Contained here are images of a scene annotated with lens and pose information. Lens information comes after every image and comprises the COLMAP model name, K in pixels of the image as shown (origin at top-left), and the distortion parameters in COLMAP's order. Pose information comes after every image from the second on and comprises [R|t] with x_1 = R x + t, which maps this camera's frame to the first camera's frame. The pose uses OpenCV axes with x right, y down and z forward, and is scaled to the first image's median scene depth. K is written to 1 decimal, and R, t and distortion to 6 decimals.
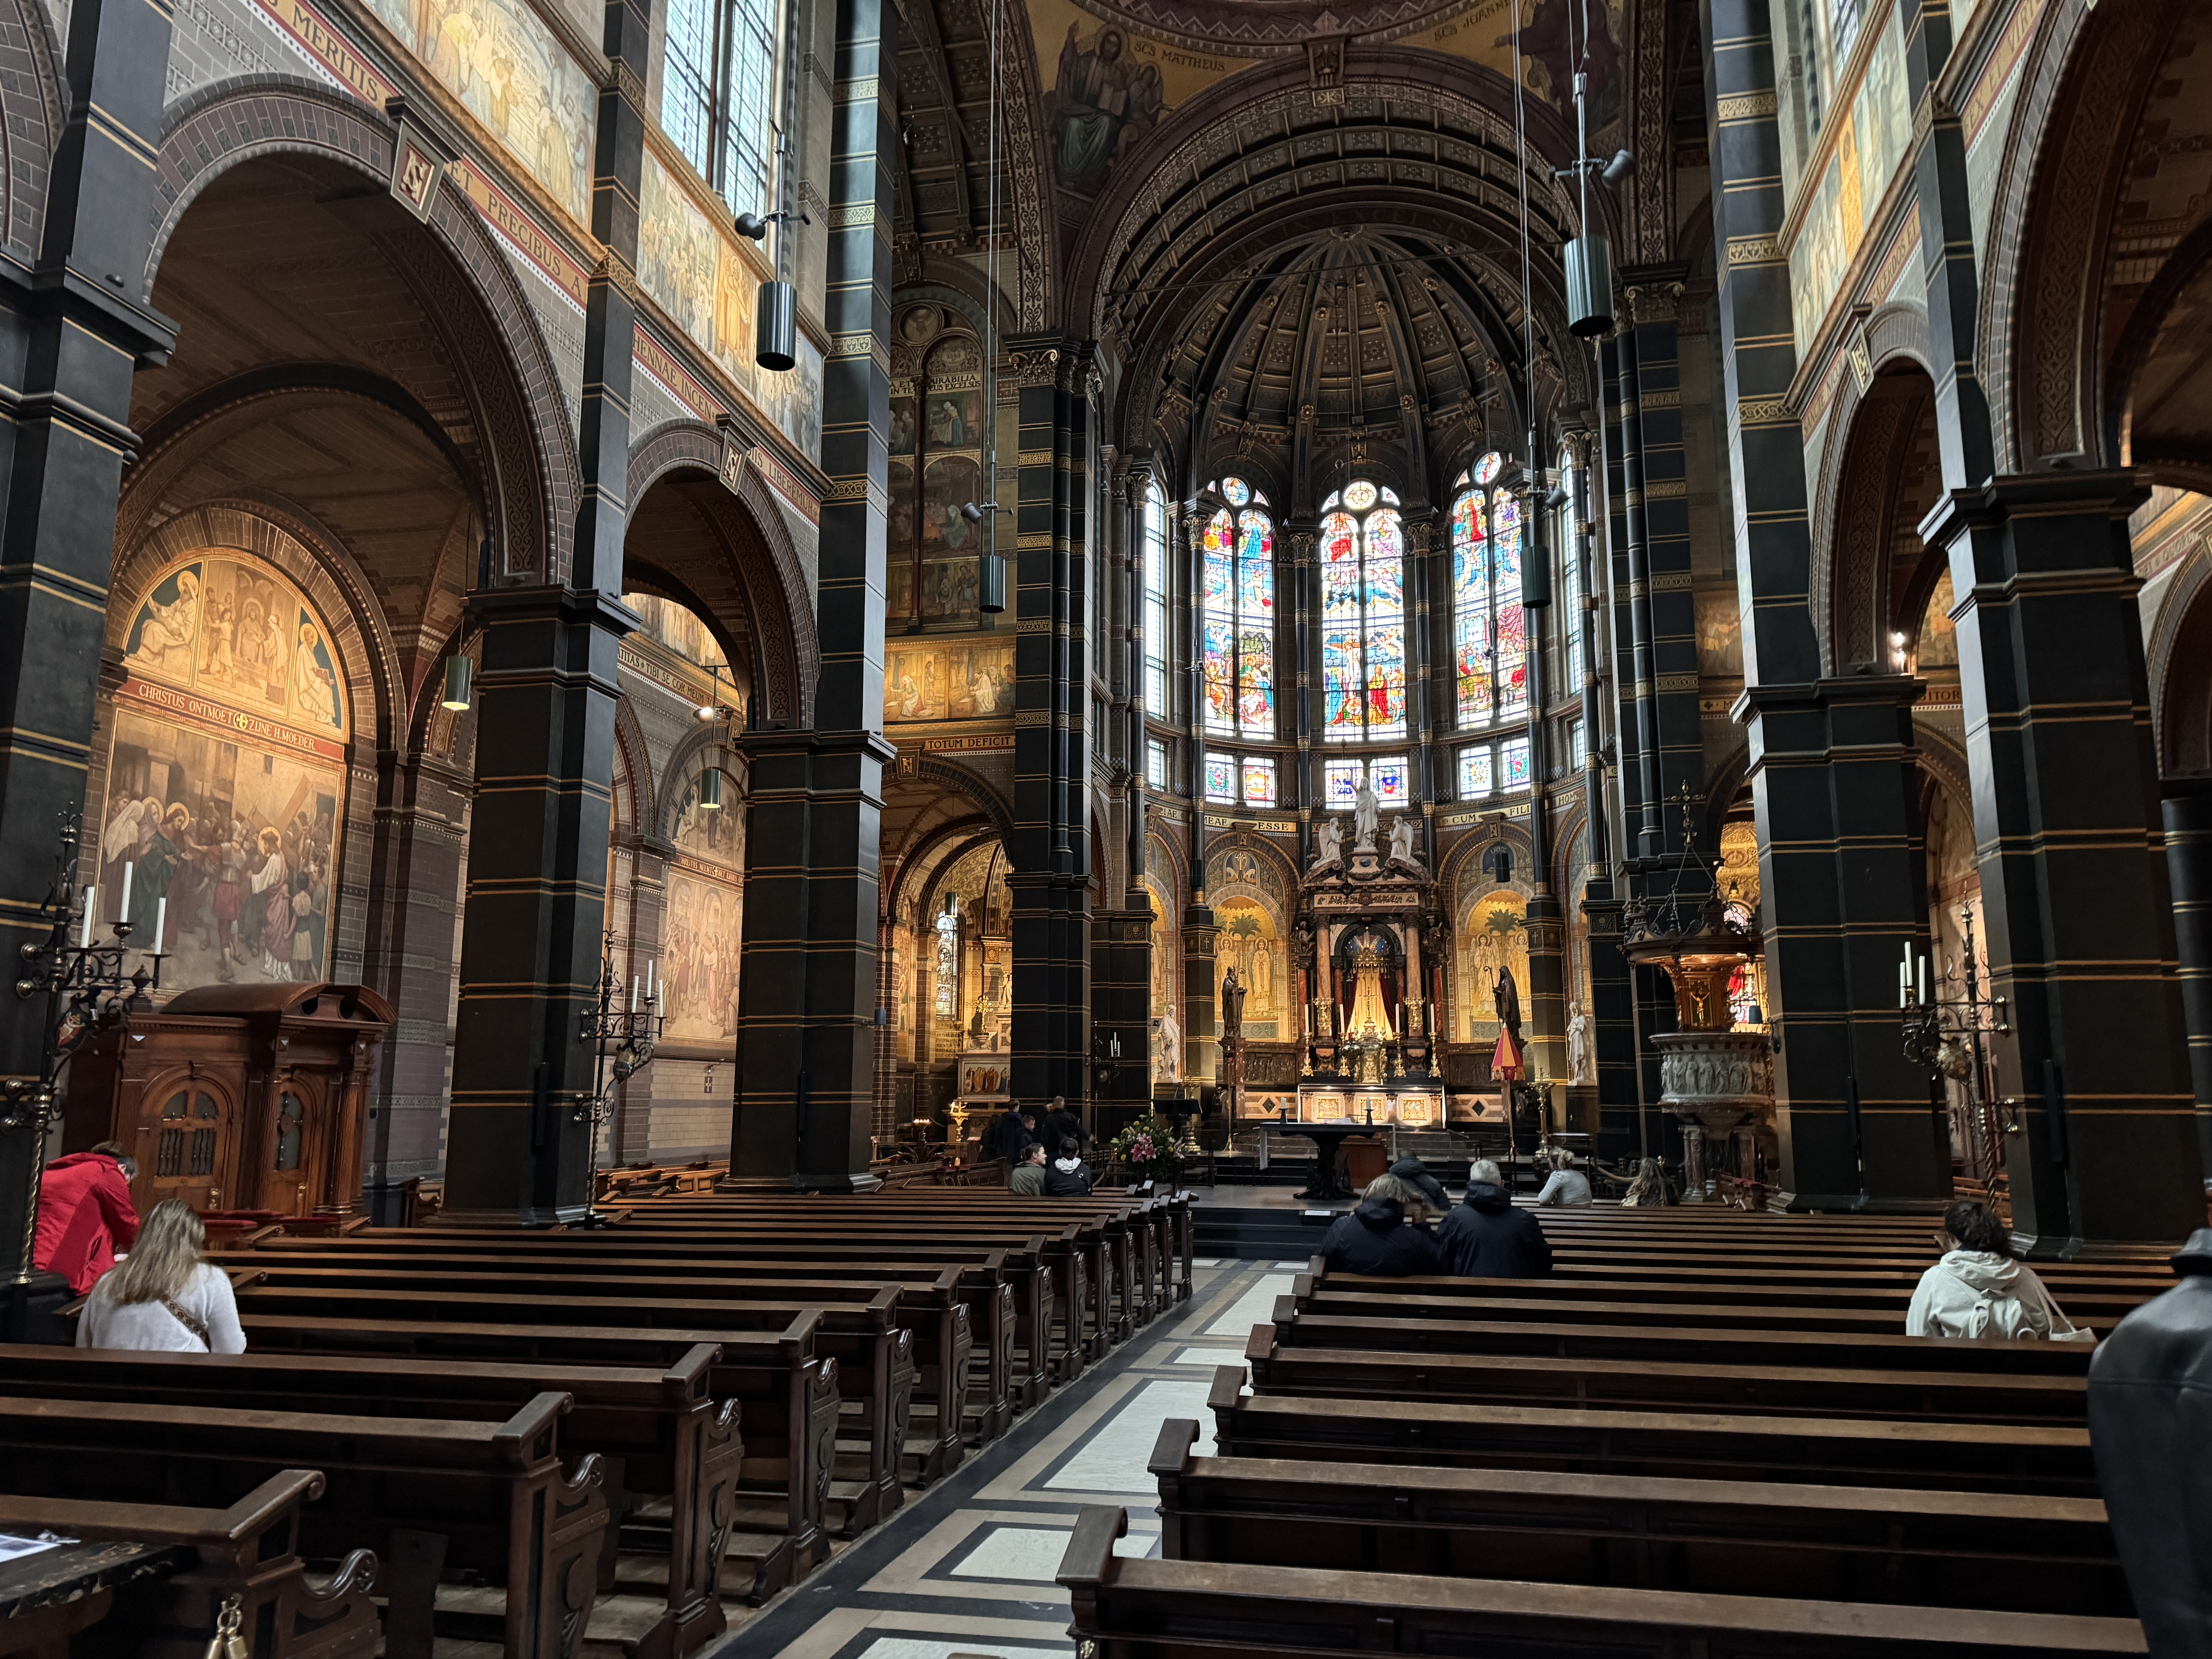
lens RADIAL K [[1523.4, 0, 1106.0], [0, 1523.4, 829.5], [0, 0, 1]] dist [0.044748, -0.055605]
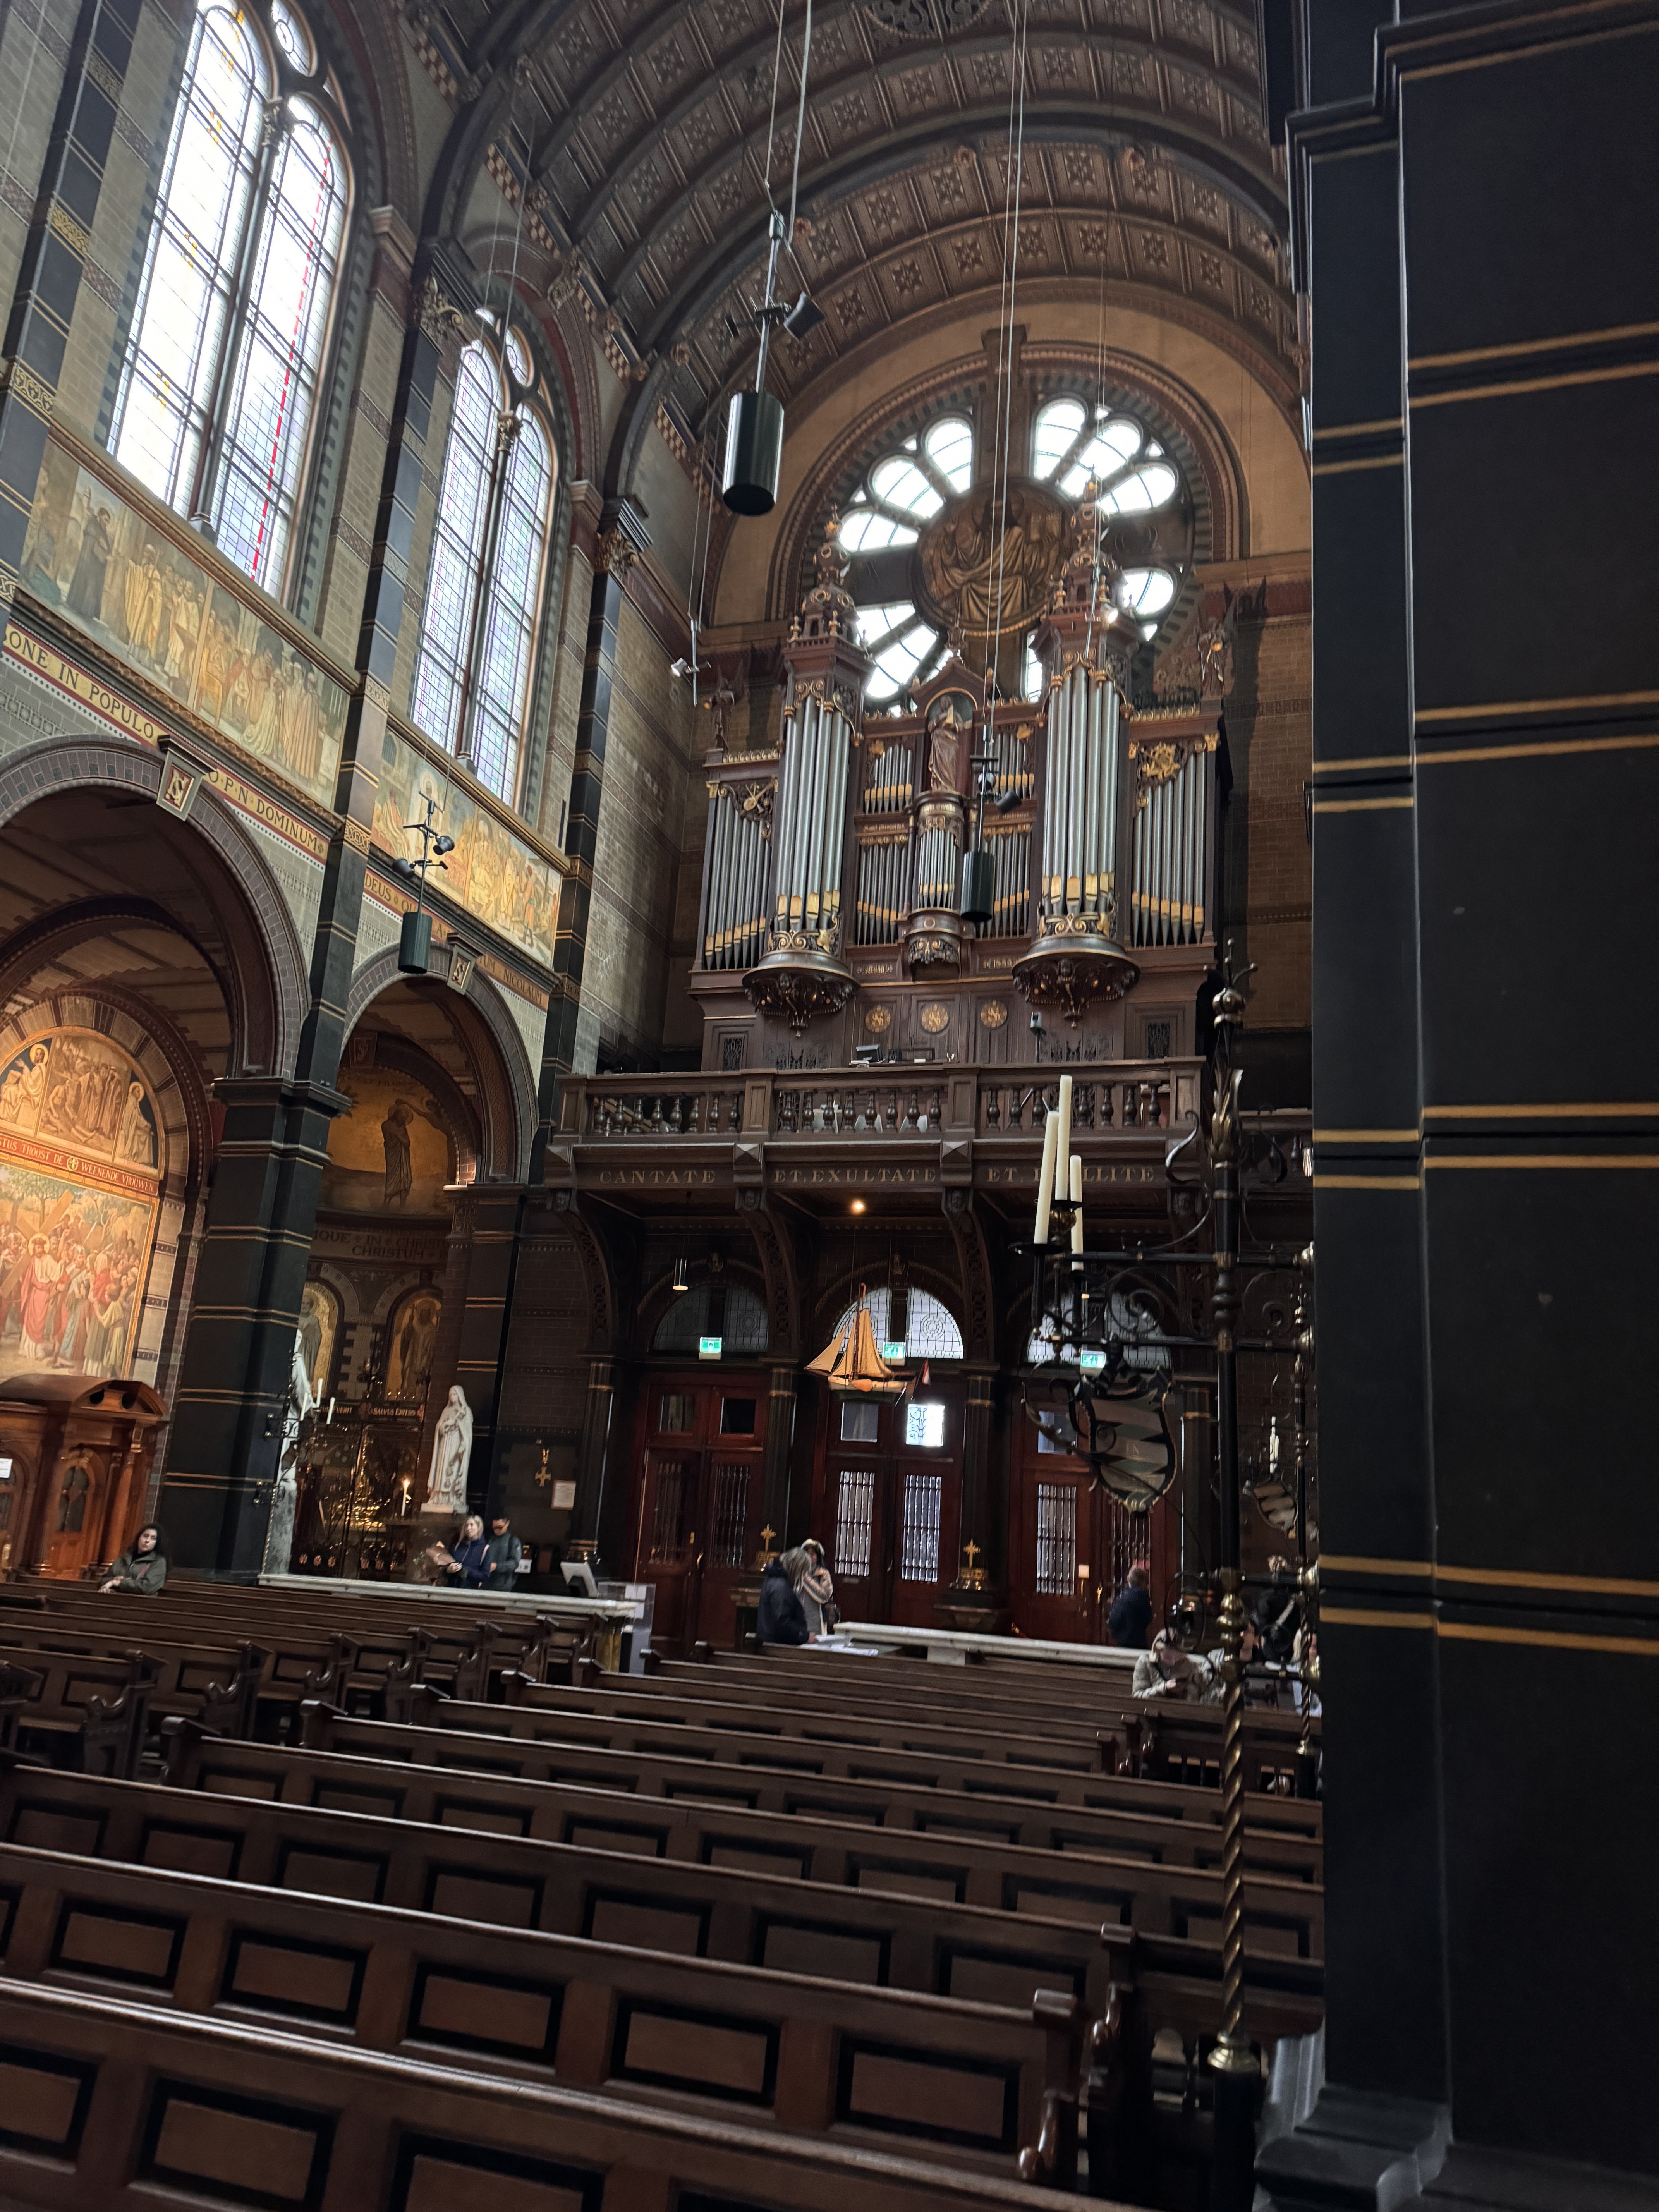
lens RADIAL K [[1523.4, 0, 829.5], [0, 1523.4, 1106.0], [0, 0, 1]] dist [0.044748, -0.055605]
pose [[0.992381, 0.029347, -0.119657, 0.243673], [-0.039837, 0.995478, -0.086240, -0.041825], [0.116585, 0.090350, 0.989063, -0.208184]]
